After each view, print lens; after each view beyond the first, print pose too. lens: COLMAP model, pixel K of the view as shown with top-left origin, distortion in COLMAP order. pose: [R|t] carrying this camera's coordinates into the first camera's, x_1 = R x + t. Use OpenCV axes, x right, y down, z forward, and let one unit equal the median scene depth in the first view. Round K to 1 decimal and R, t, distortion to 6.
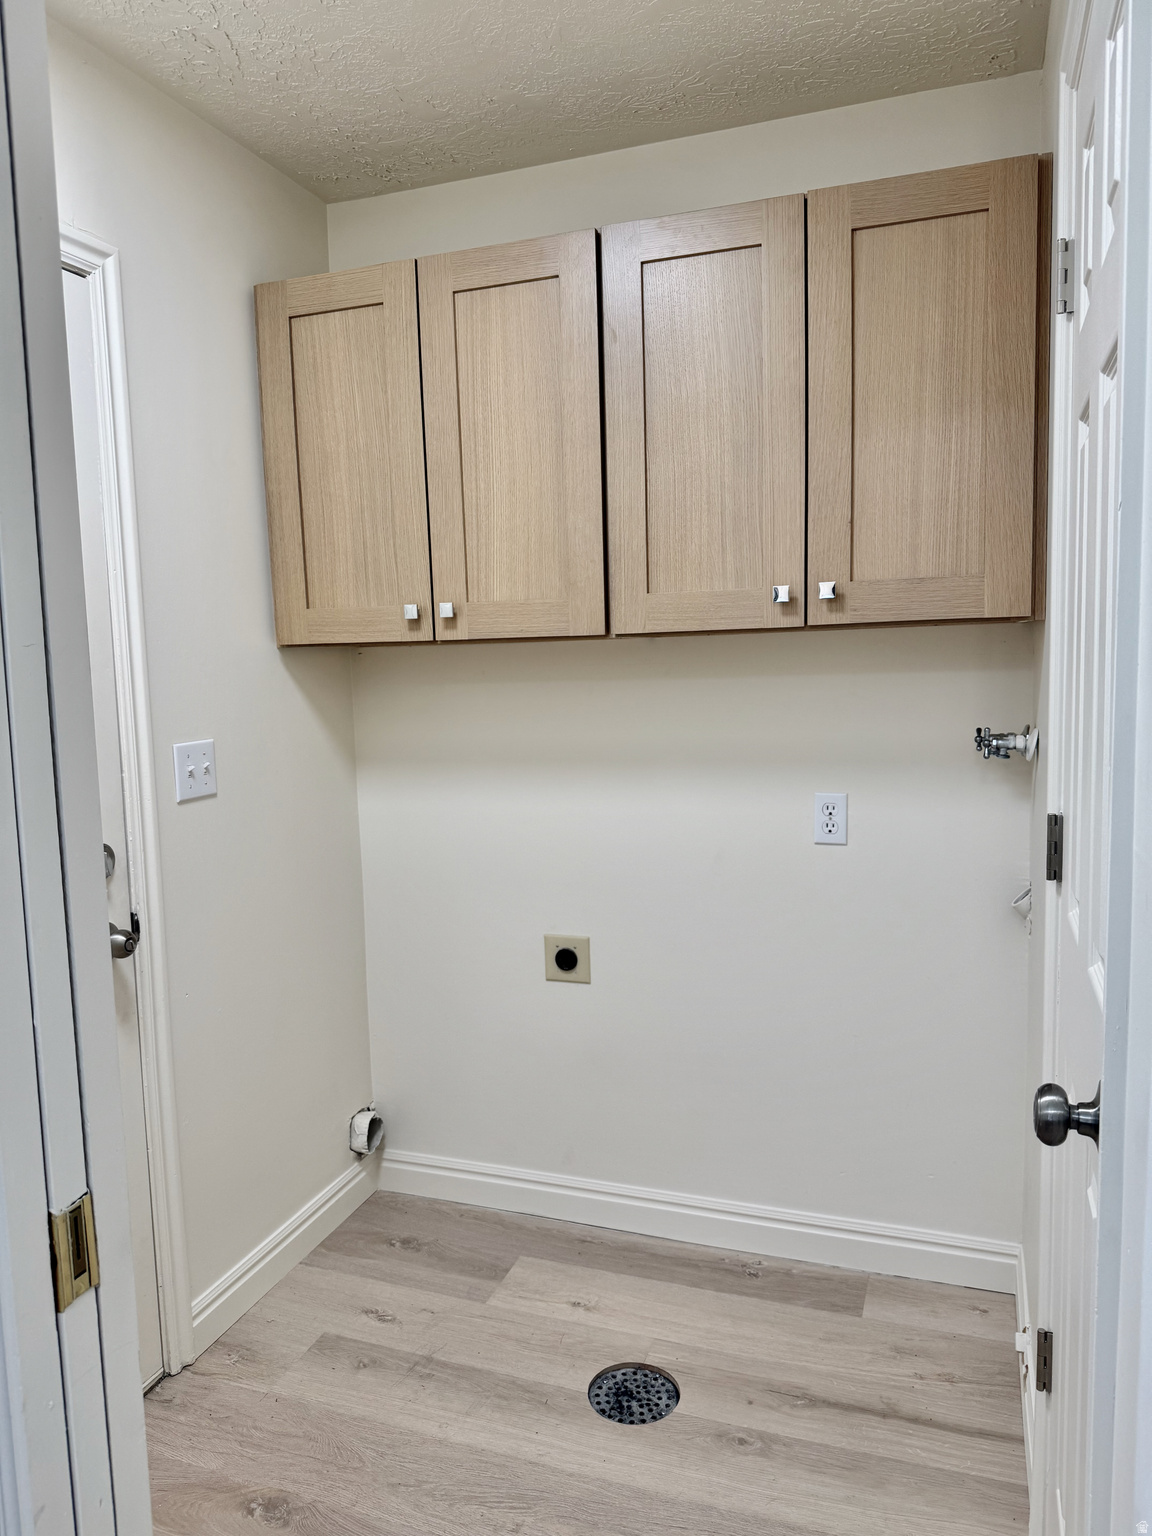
lens RADIAL K [[1086.9, 0, 570.4], [0, 1086.9, 774.3], [0, 0, 1]] dist [0.032840, -0.039760]
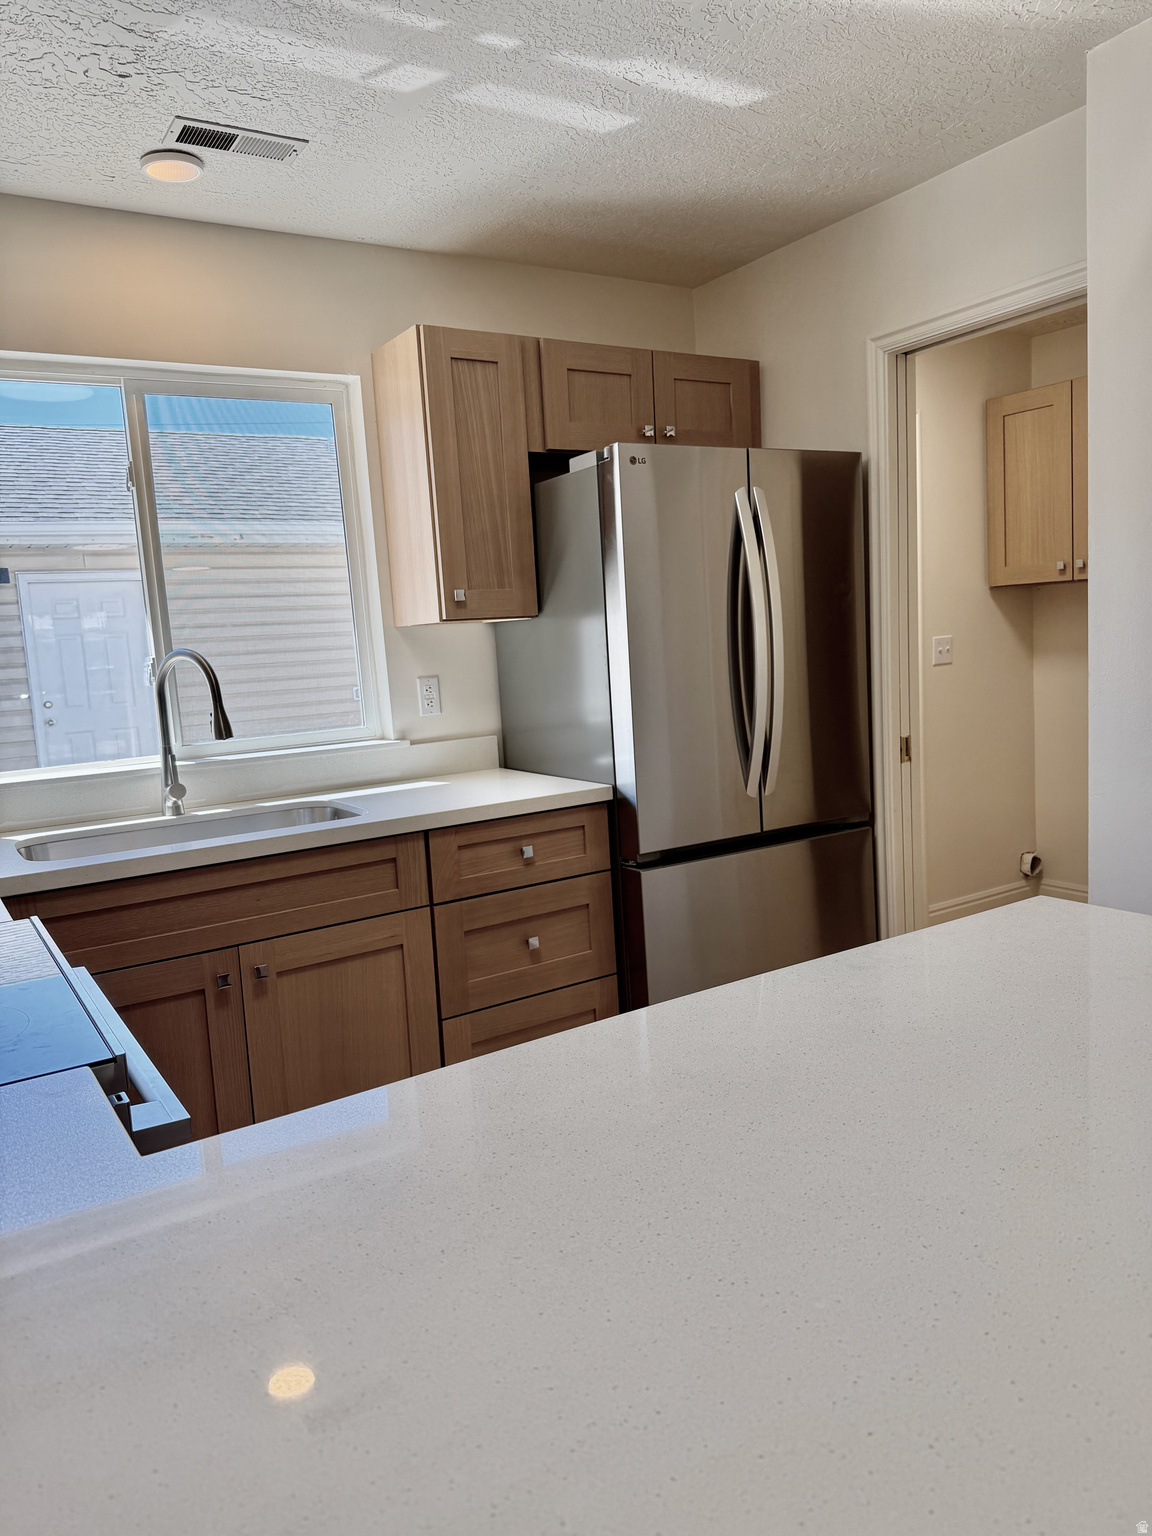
lens RADIAL K [[1086.9, 0, 571.7], [0, 1086.9, 775.4], [0, 0, 1]] dist [0.032840, -0.039760]
pose [[0.791740, 0.055542, -0.608328, 0.347488], [-0.027873, 0.998105, 0.054853, 0.131134], [0.610222, -0.026473, 0.791788, -1.006834]]
